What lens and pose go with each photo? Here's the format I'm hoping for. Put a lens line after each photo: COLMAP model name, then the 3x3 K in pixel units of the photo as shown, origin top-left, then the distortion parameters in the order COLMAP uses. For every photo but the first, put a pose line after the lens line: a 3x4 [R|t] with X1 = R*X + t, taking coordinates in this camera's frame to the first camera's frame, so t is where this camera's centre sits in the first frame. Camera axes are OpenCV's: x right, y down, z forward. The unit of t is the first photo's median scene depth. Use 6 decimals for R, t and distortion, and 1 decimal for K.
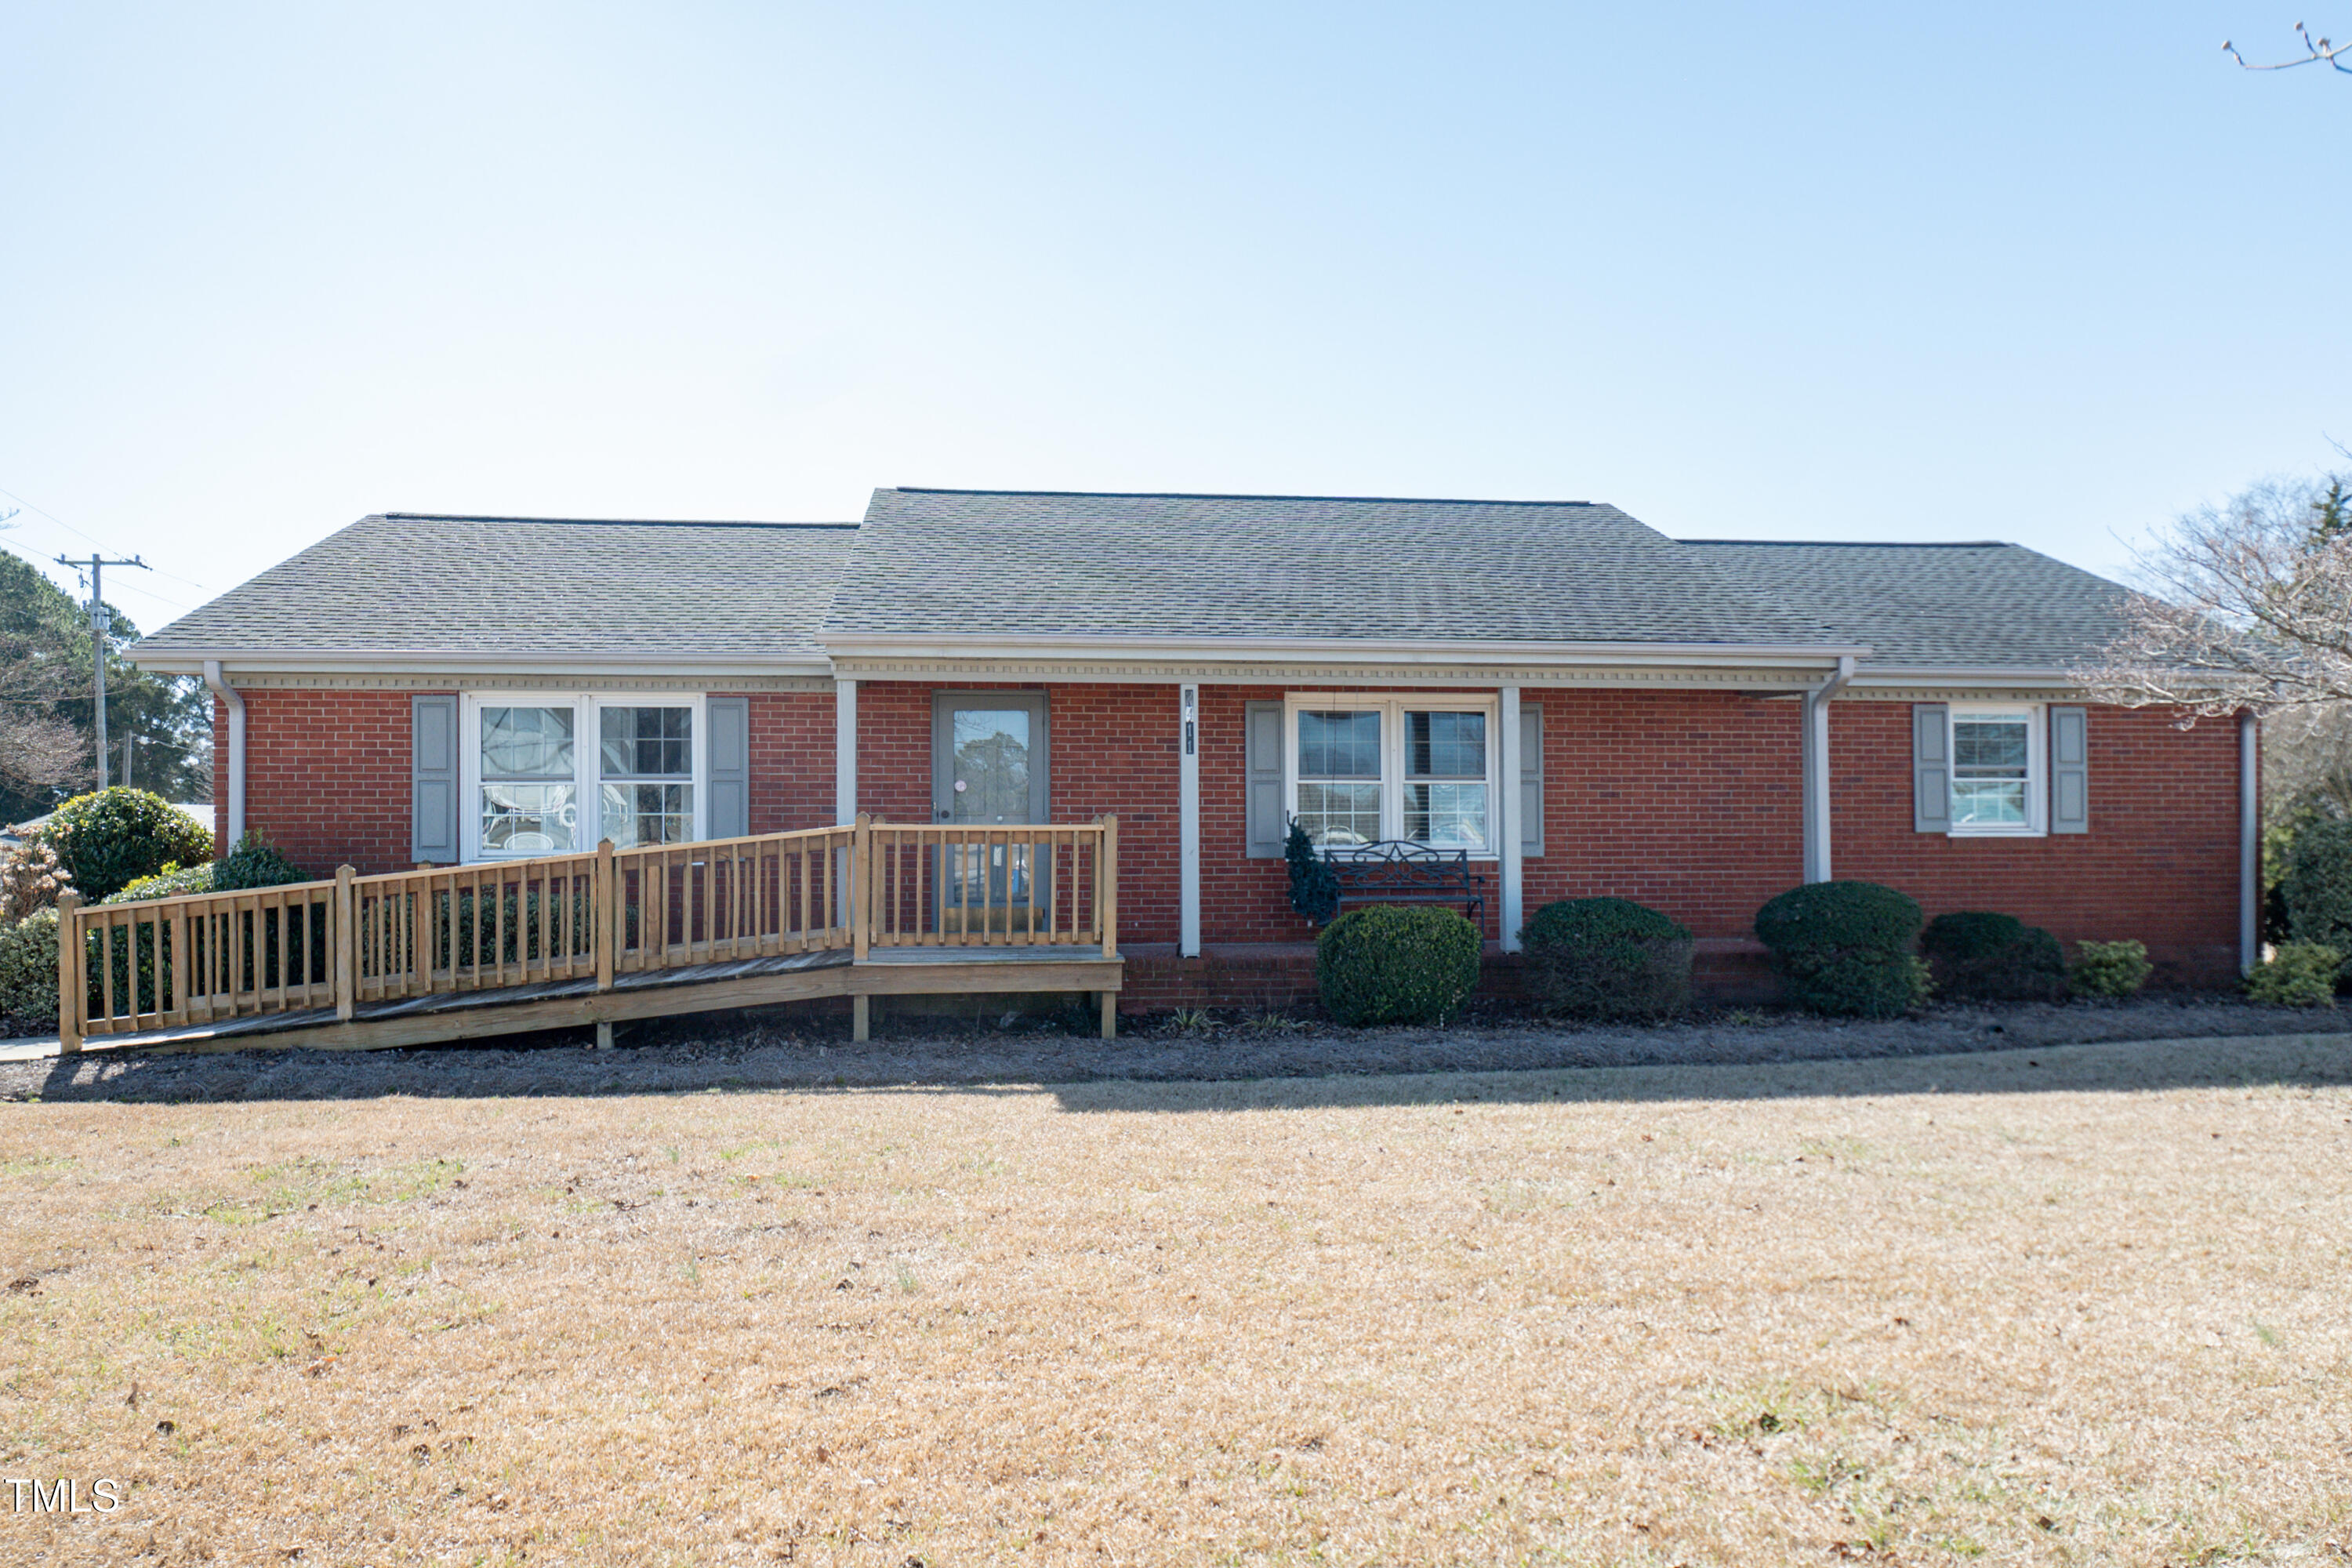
lens RADIAL K [[1848.8, 0, 1176.7], [0, 1848.8, 853.9], [0, 0, 1]] dist [0.000077, -0.003747]
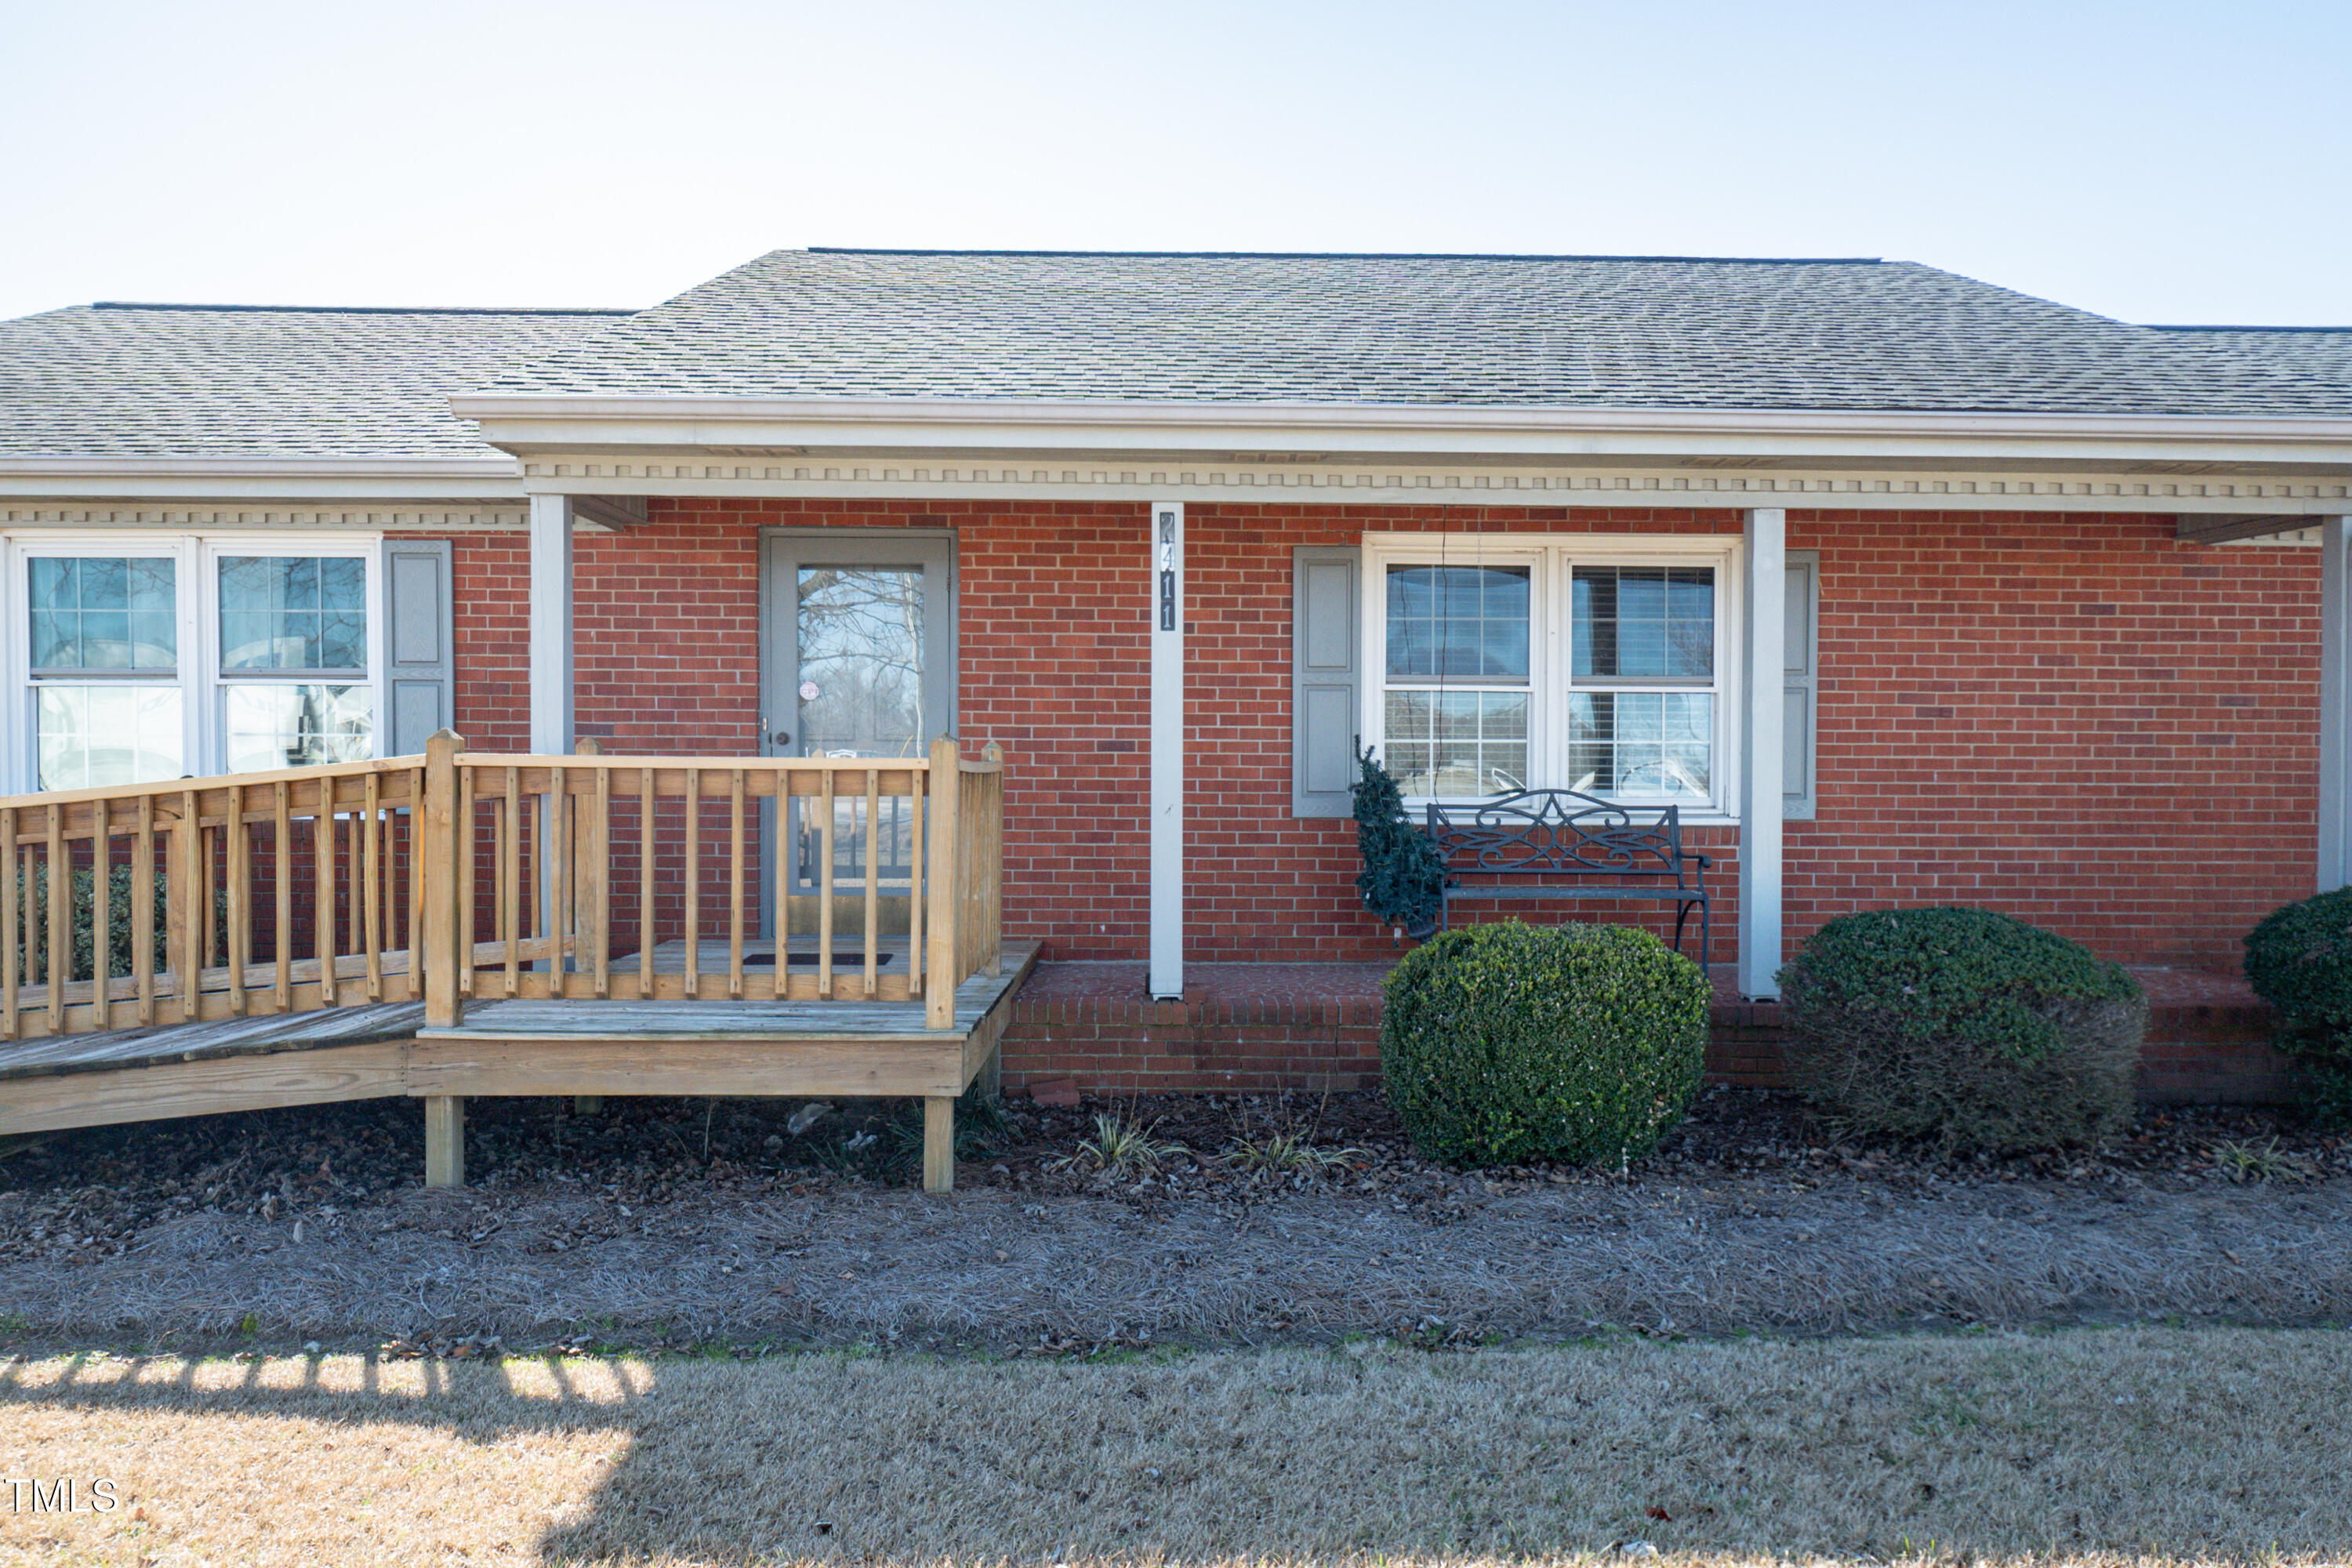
lens RADIAL K [[1848.8, 0, 1176.7], [0, 1848.8, 853.9], [0, 0, 1]] dist [0.000077, -0.003747]
pose [[0.994694, 0.012992, -0.102051, 0.062949], [-0.009333, 0.999299, 0.036250, -0.007186], [0.102451, -0.035105, 0.994118, 0.427847]]
